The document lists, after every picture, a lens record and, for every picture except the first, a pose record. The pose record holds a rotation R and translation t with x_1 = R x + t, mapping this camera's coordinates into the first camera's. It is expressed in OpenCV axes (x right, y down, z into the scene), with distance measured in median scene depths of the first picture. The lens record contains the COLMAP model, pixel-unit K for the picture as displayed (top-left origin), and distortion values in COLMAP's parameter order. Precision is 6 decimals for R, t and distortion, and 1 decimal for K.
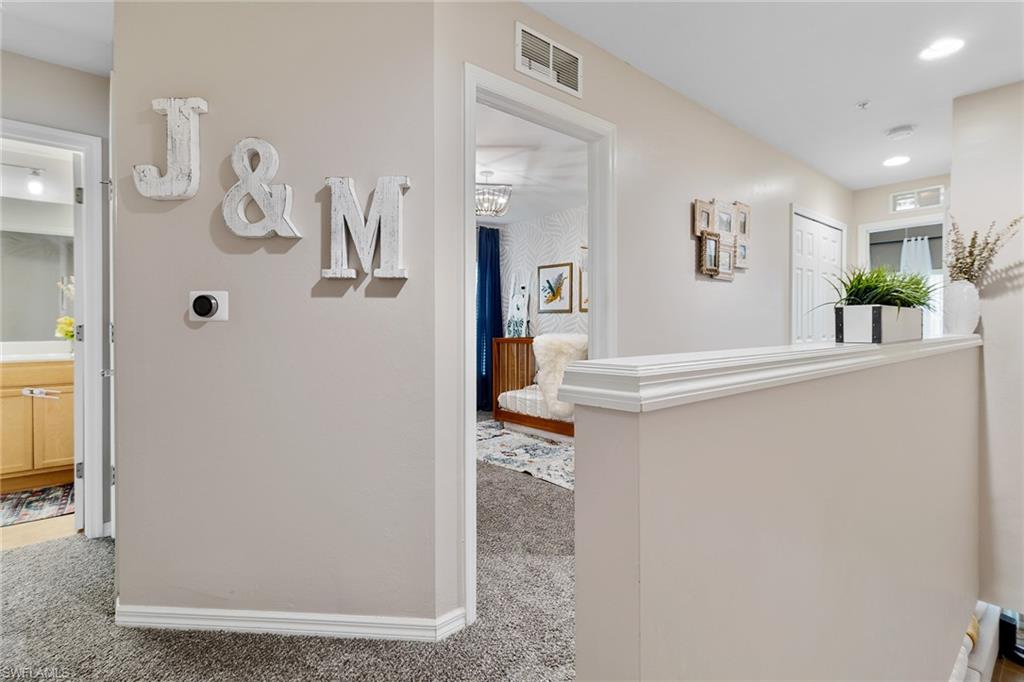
lens RADIAL K [[472.7, 0, 510.2], [0, 472.7, 331.9], [0, 0, 1]] dist [0.000706, 0.001693]
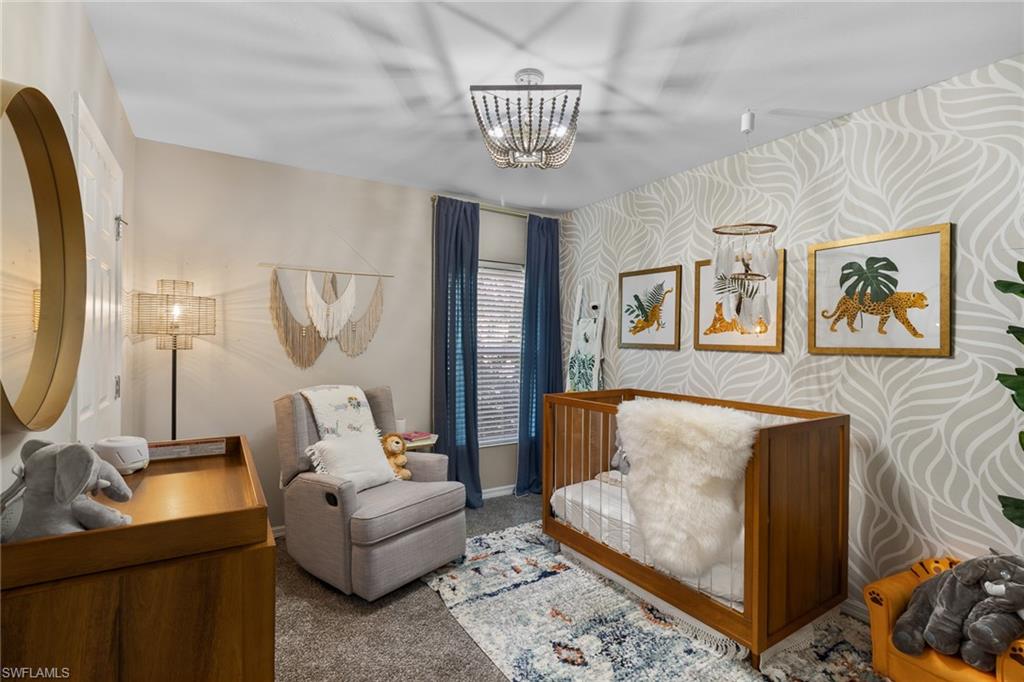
lens RADIAL K [[472.7, 0, 514.7], [0, 472.7, 341.9], [0, 0, 1]] dist [0.000706, 0.001693]
pose [[0.992060, 0.011387, -0.125251, 0.000444], [-0.013347, 0.999801, -0.014822, -0.038395], [0.125057, 0.016377, 0.992014, 0.380486]]
